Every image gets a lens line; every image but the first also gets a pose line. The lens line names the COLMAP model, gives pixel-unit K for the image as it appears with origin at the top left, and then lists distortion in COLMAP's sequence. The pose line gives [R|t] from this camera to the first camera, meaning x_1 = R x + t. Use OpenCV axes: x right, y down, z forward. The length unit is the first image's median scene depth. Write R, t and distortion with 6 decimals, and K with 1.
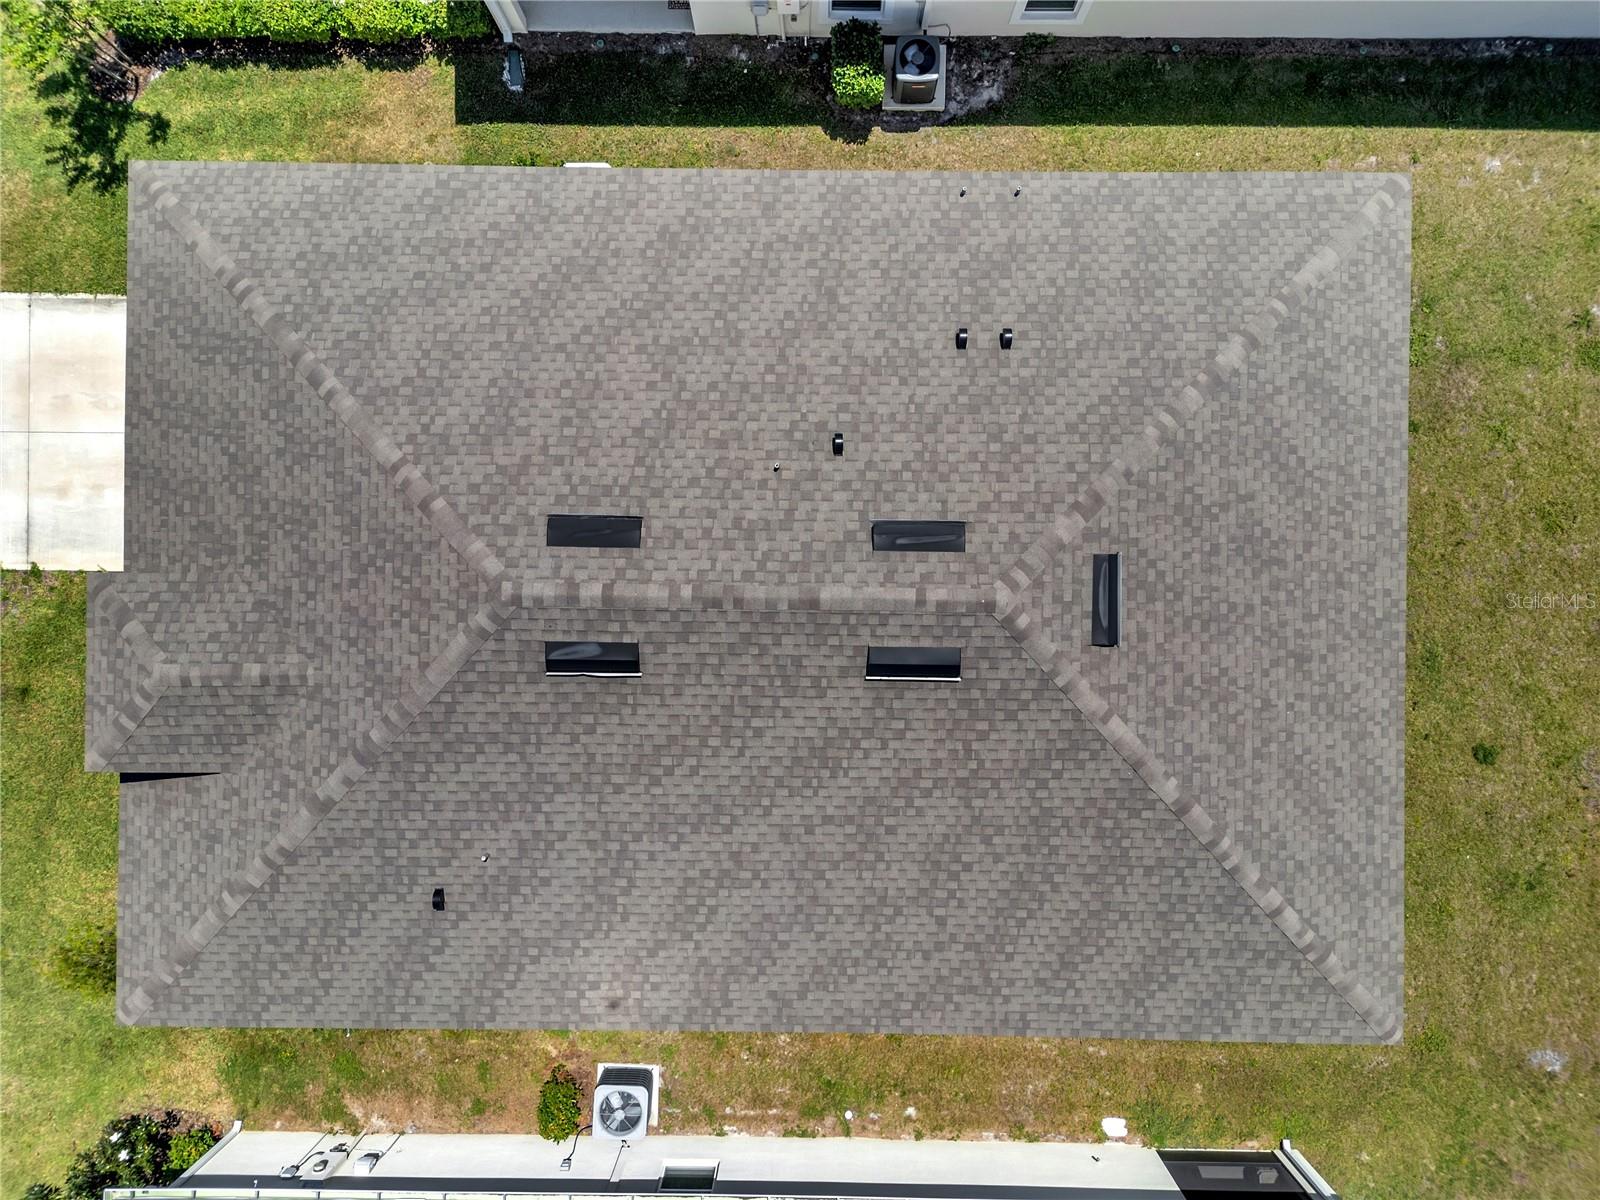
lens RADIAL K [[1116.5, 0, 807.9], [0, 1116.5, 602.4], [0, 0, 1]] dist [0.079276, -0.076387]
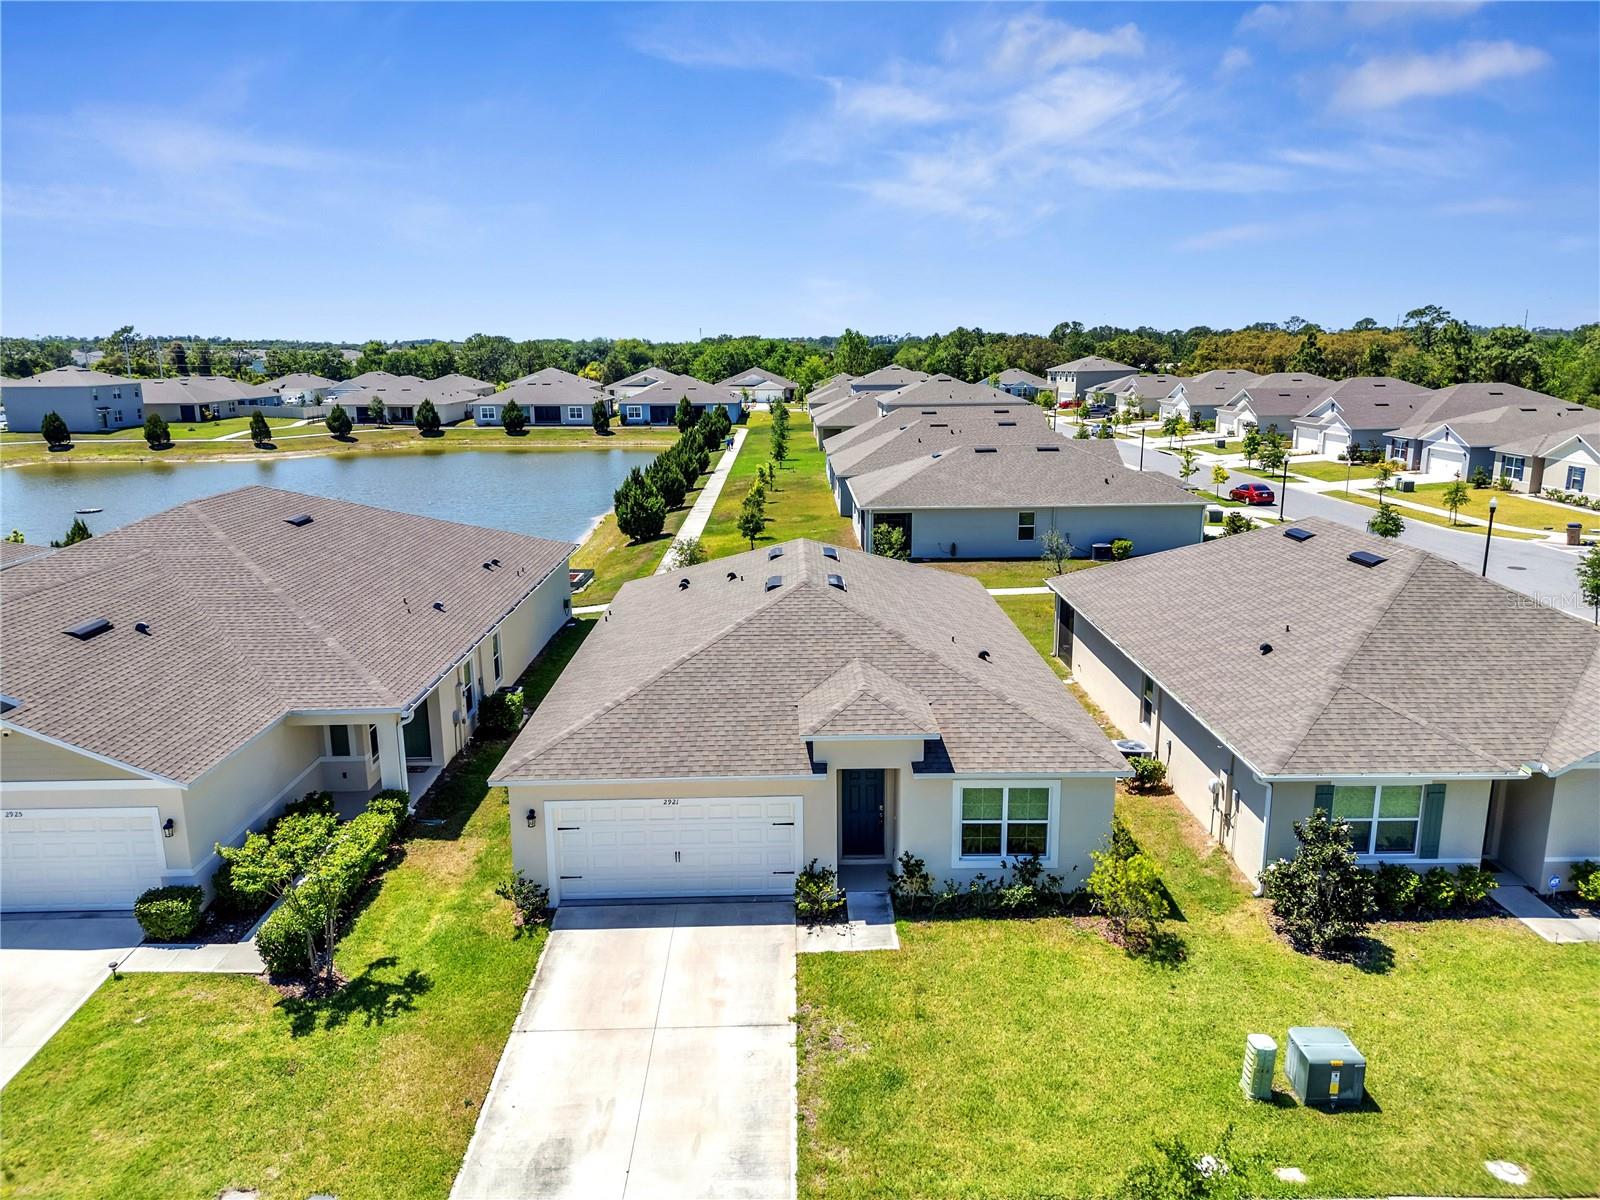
lens RADIAL K [[1116.5, 0, 807.9], [0, 1116.5, 602.4], [0, 0, 1]] dist [0.079276, -0.076387]
pose [[-0.030964, -0.221696, 0.974624, -1.569530], [0.999499, -0.013312, 0.028727, -0.041453], [0.006606, 0.975025, 0.221997, 0.433423]]
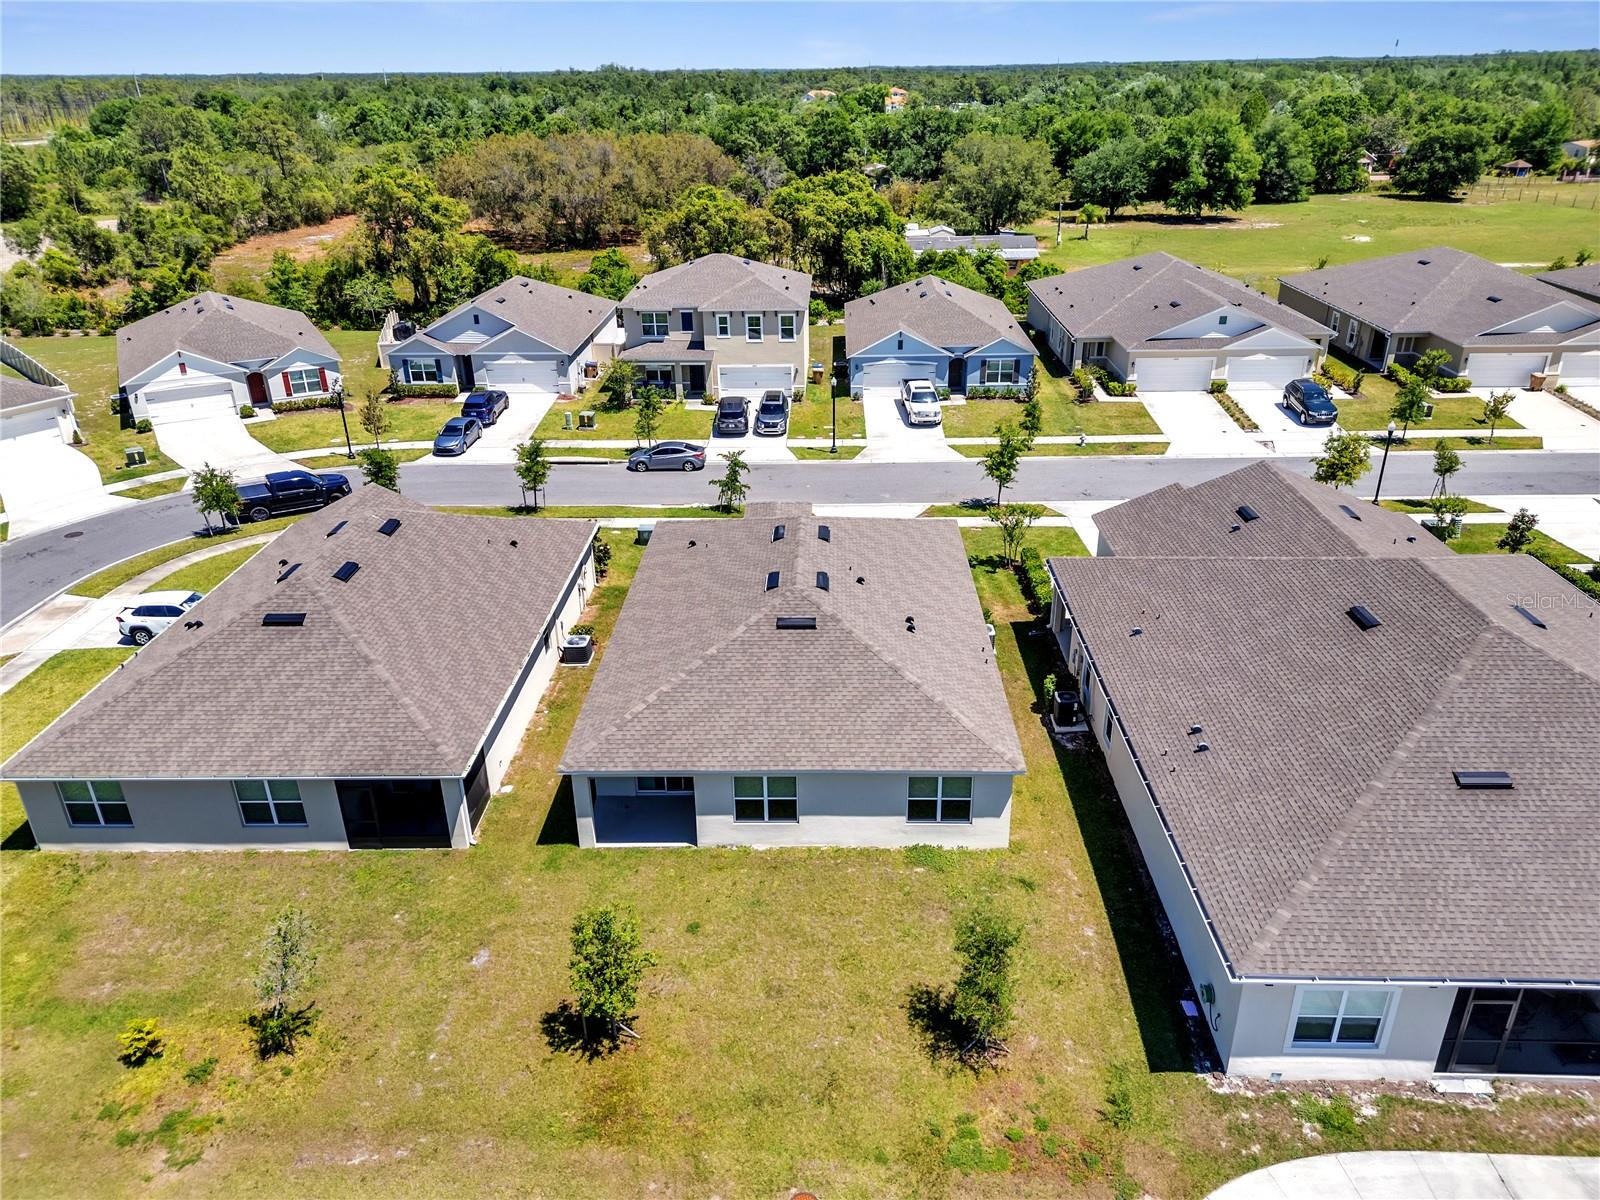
lens RADIAL K [[1116.5, 0, 807.9], [0, 1116.5, 602.4], [0, 0, 1]] dist [0.079276, -0.076387]
pose [[-0.009827, 0.428521, -0.903479, 1.730723], [-0.999837, 0.009474, 0.015369, -0.046499], [0.015145, 0.903482, 0.428358, -0.018696]]
